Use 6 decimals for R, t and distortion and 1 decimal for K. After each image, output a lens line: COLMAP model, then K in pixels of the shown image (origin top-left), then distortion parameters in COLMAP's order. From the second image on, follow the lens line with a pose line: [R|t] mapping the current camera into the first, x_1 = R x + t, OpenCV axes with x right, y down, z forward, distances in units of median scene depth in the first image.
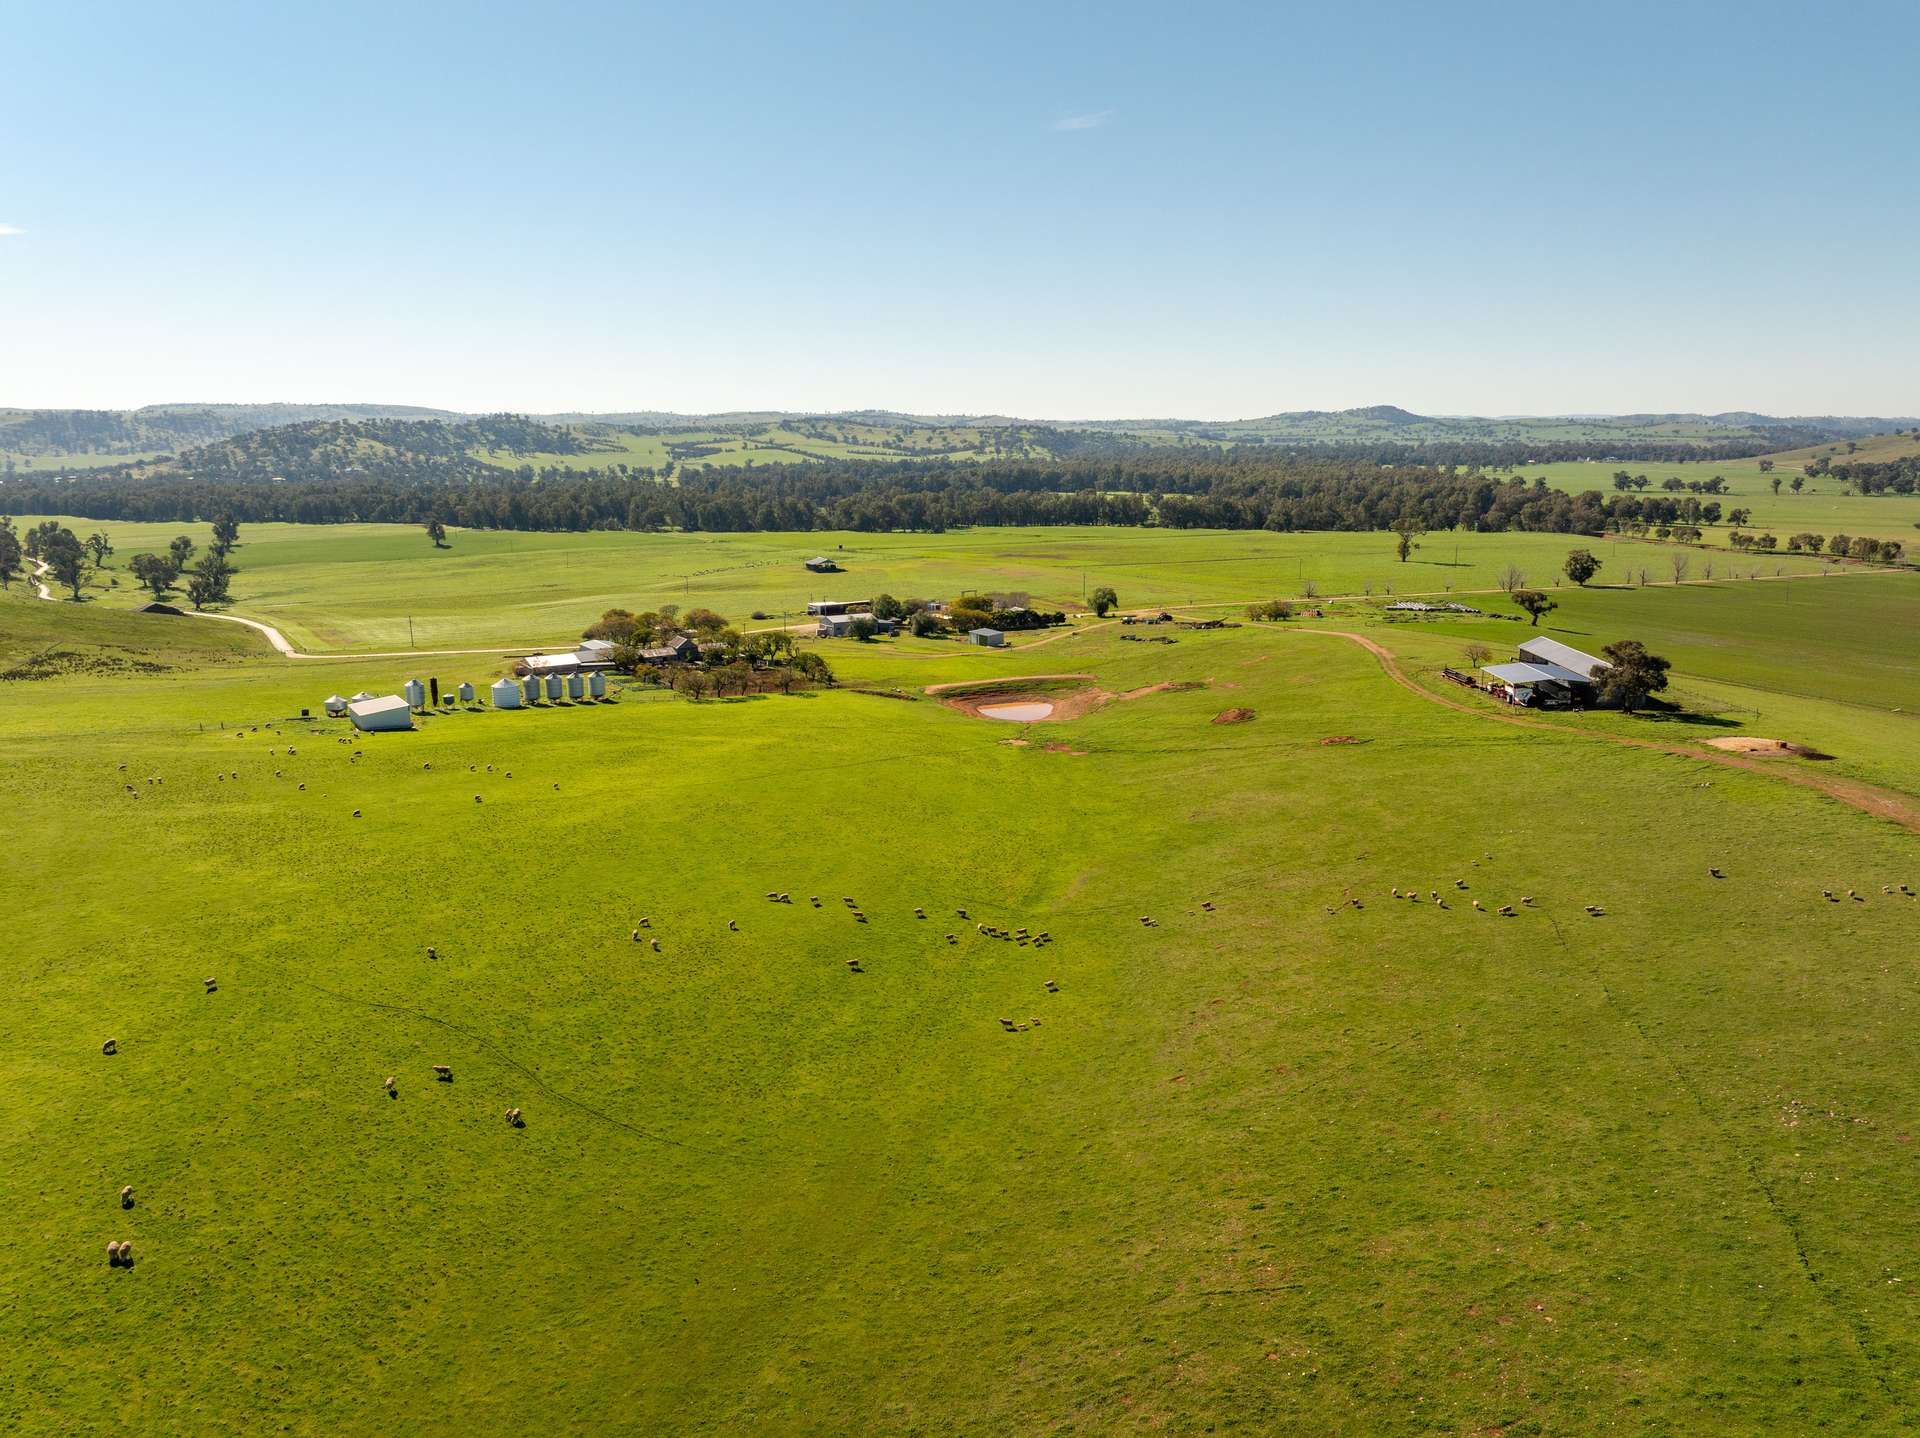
lens RADIAL K [[1355.1, 0, 960.0], [0, 1355.1, 719.0], [0, 0, 1]] dist [-0.056522, 0.025340]
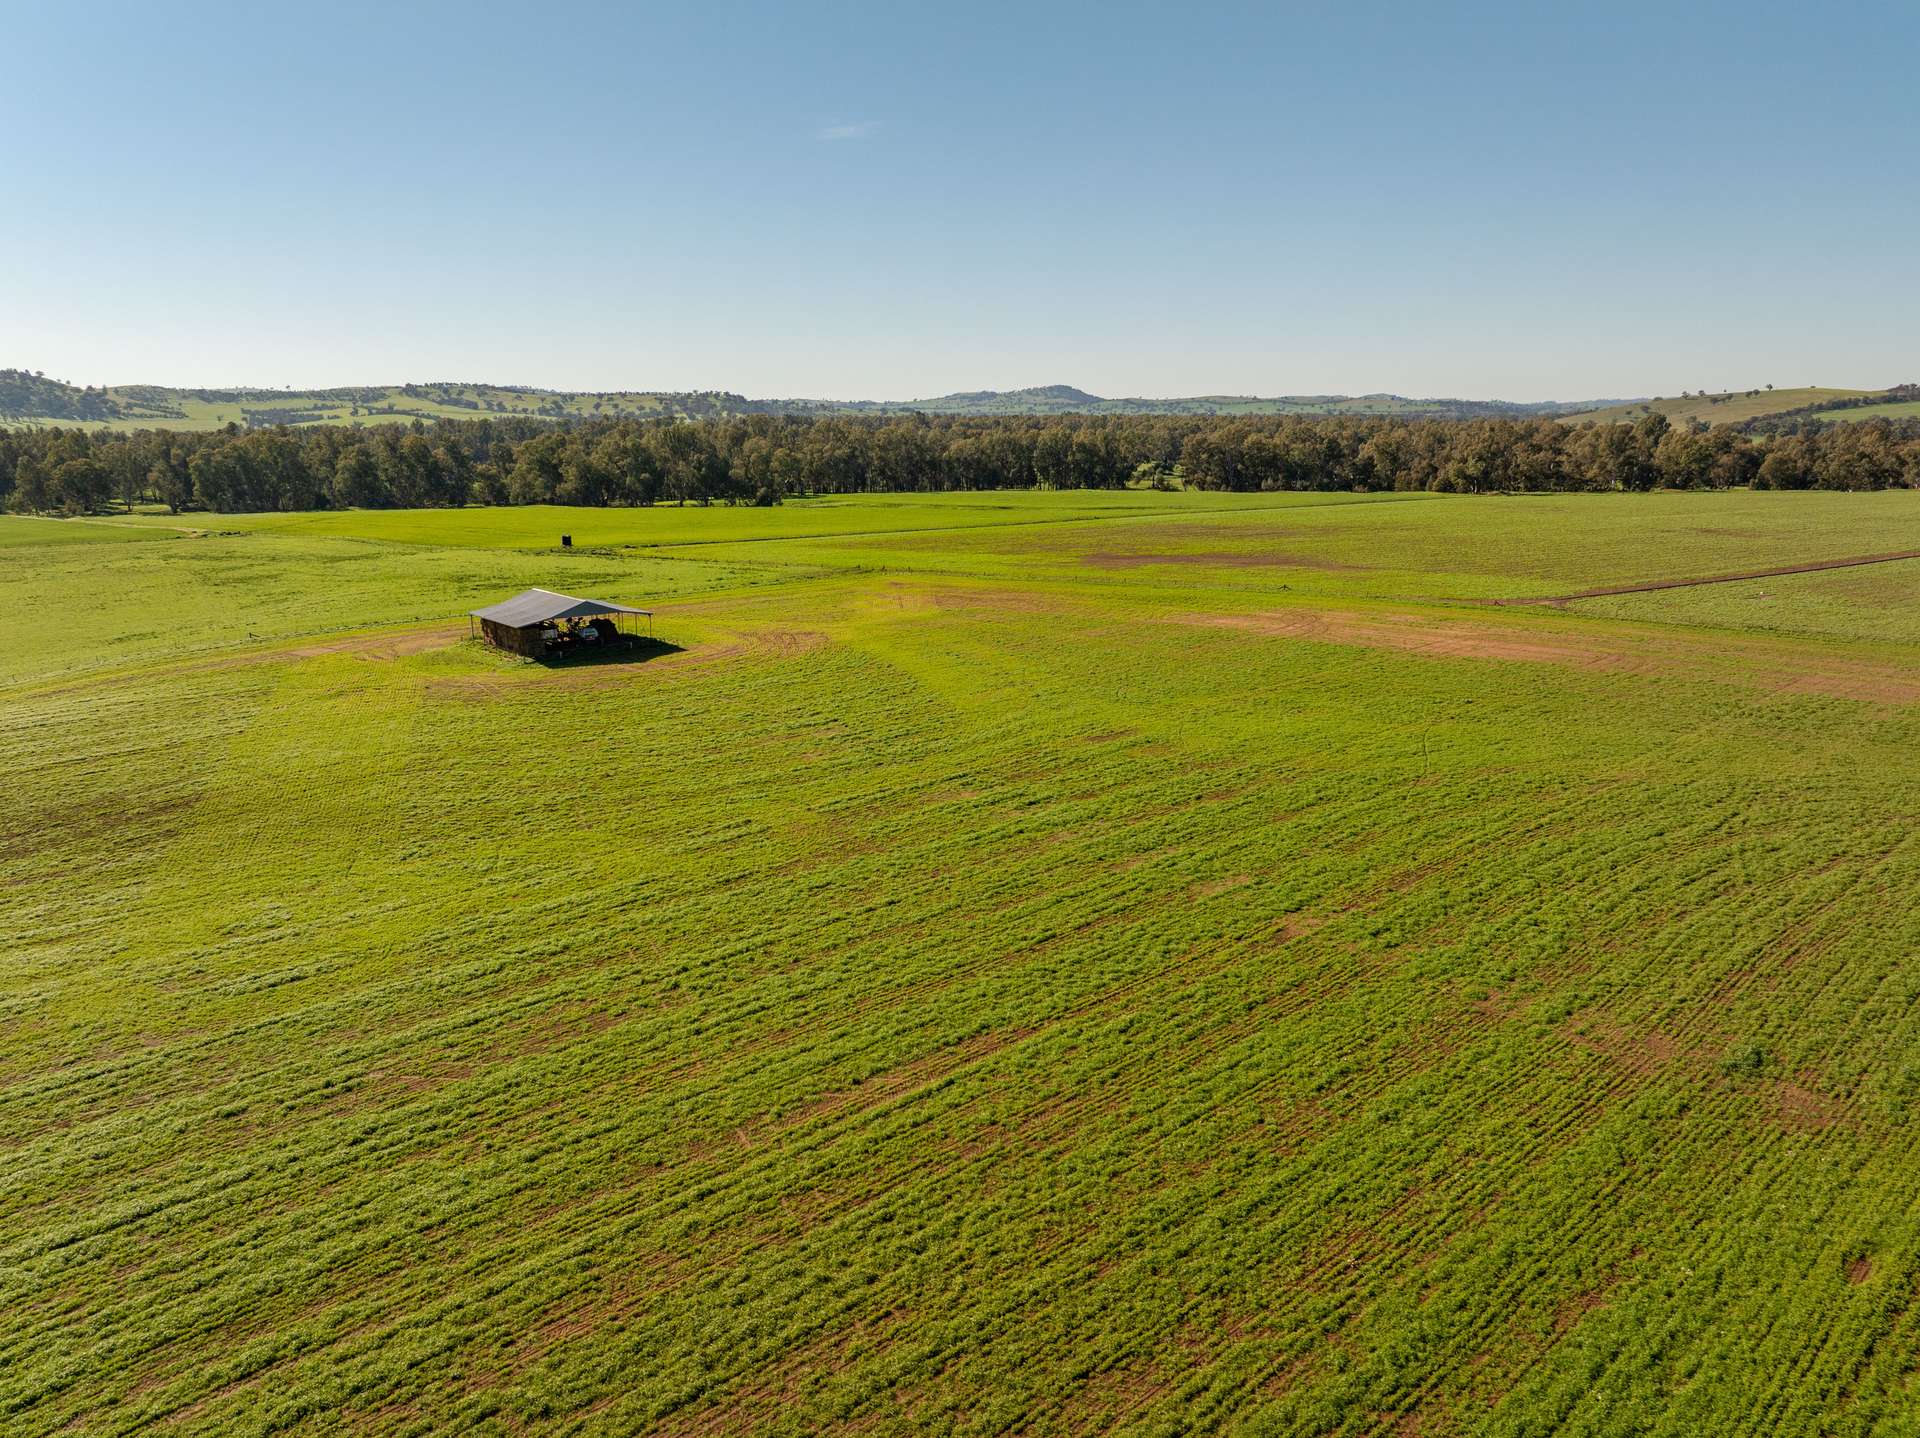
lens RADIAL K [[1355.1, 0, 960.0], [0, 1355.1, 719.0], [0, 0, 1]] dist [-0.056522, 0.025340]
pose [[0.967997, -0.049580, 0.246016, -0.029526], [0.047356, 0.998766, 0.014953, -0.030911], [-0.246454, -0.002824, 0.969150, 0.241321]]
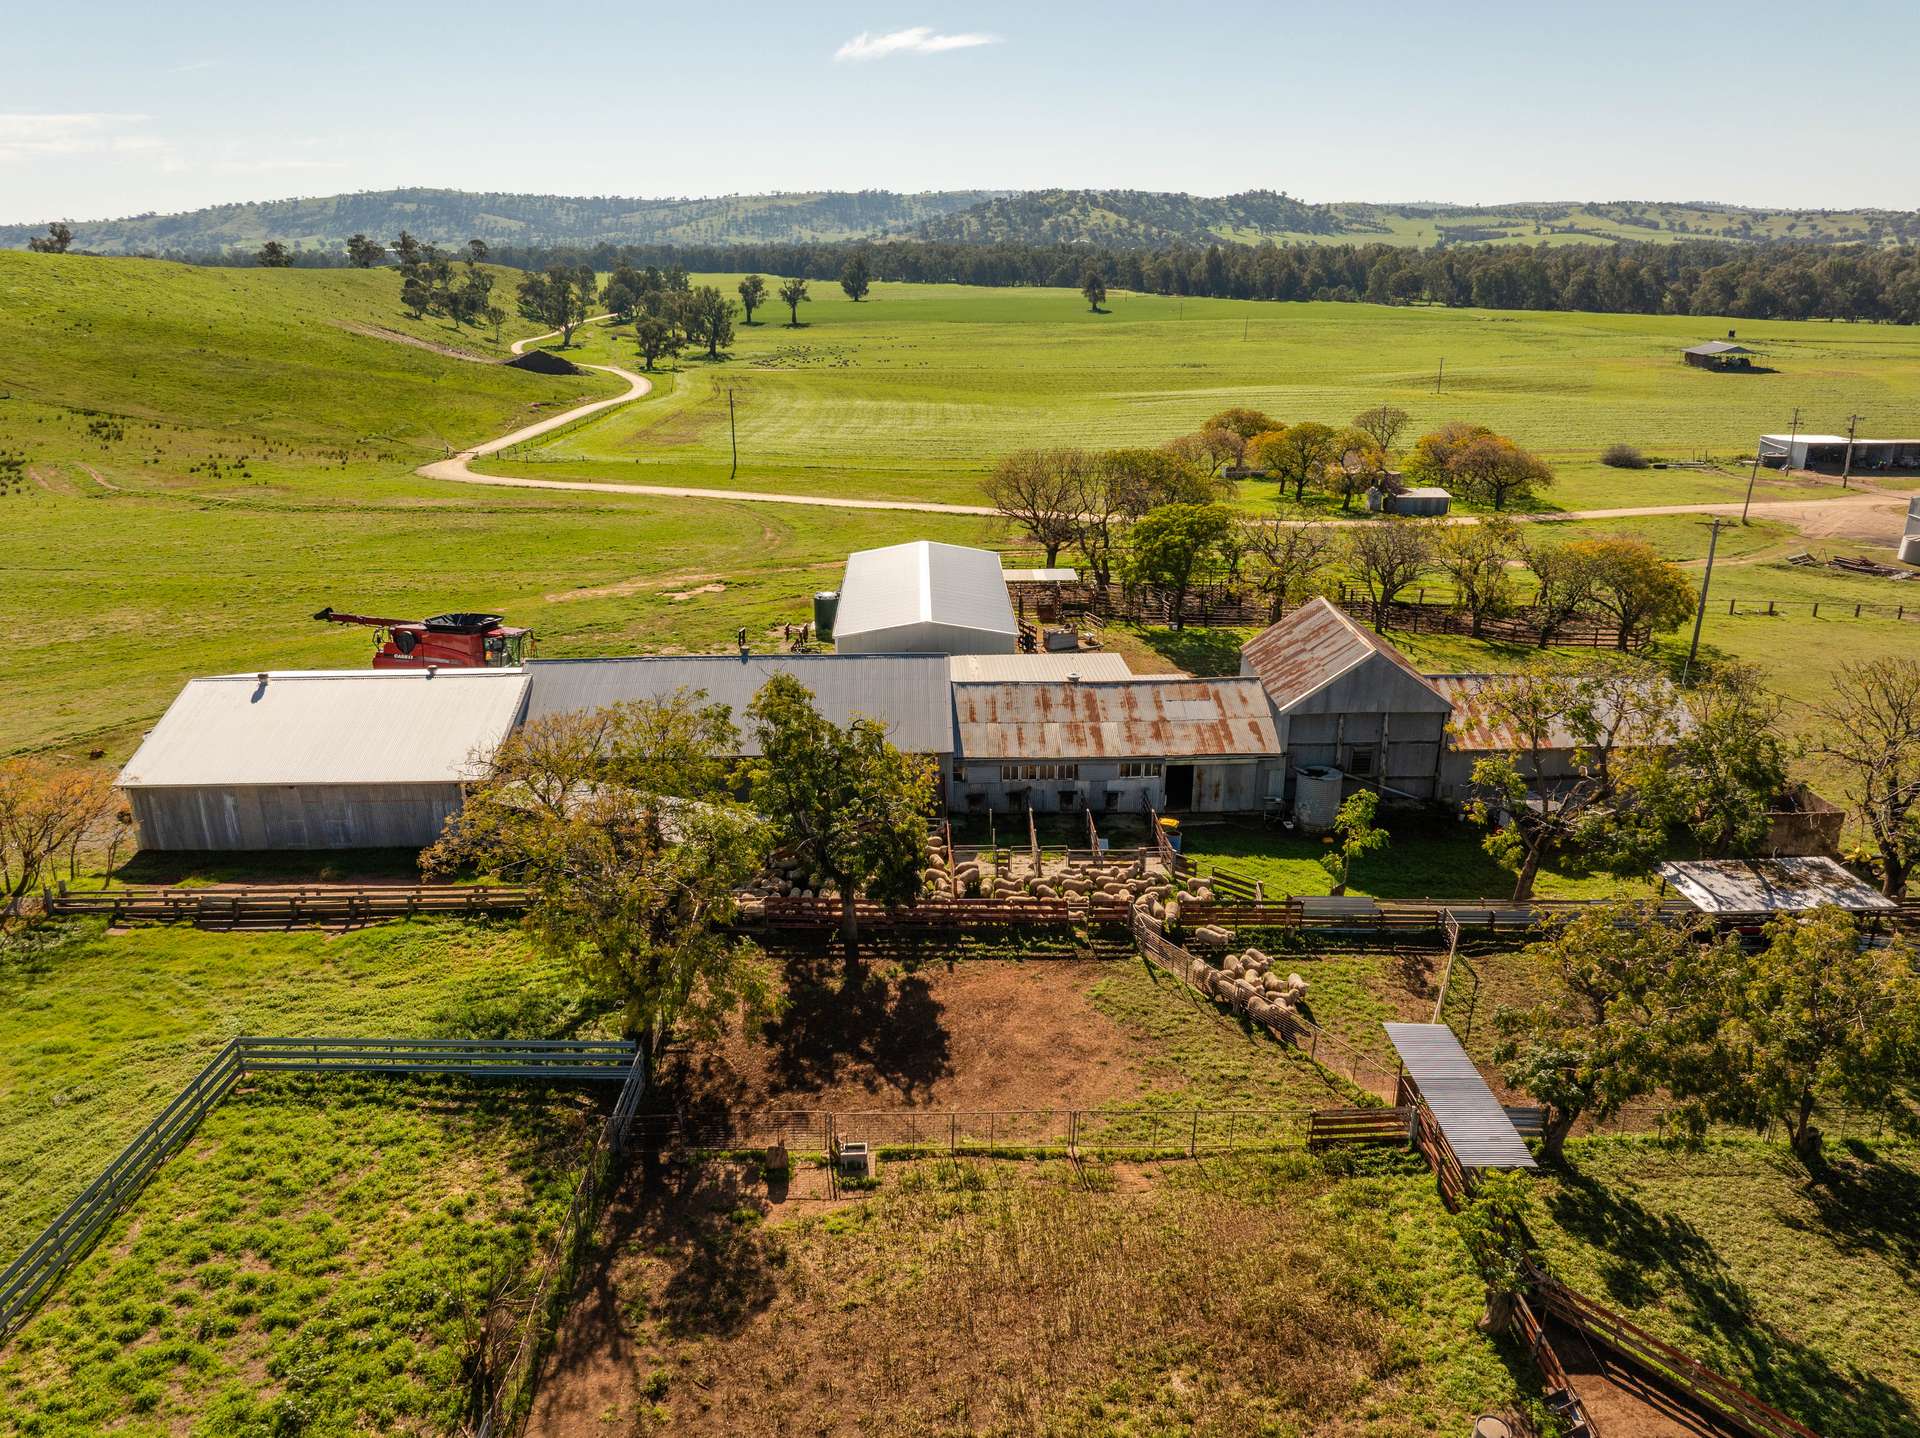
lens RADIAL K [[1355.1, 0, 960.0], [0, 1355.1, 719.0], [0, 0, 1]] dist [-0.056522, 0.025340]
pose [[0.859473, 0.175699, -0.480037, -0.026900], [-0.107543, 0.980207, 0.166219, -0.010921], [0.499740, -0.091237, 0.861357, 0.135312]]
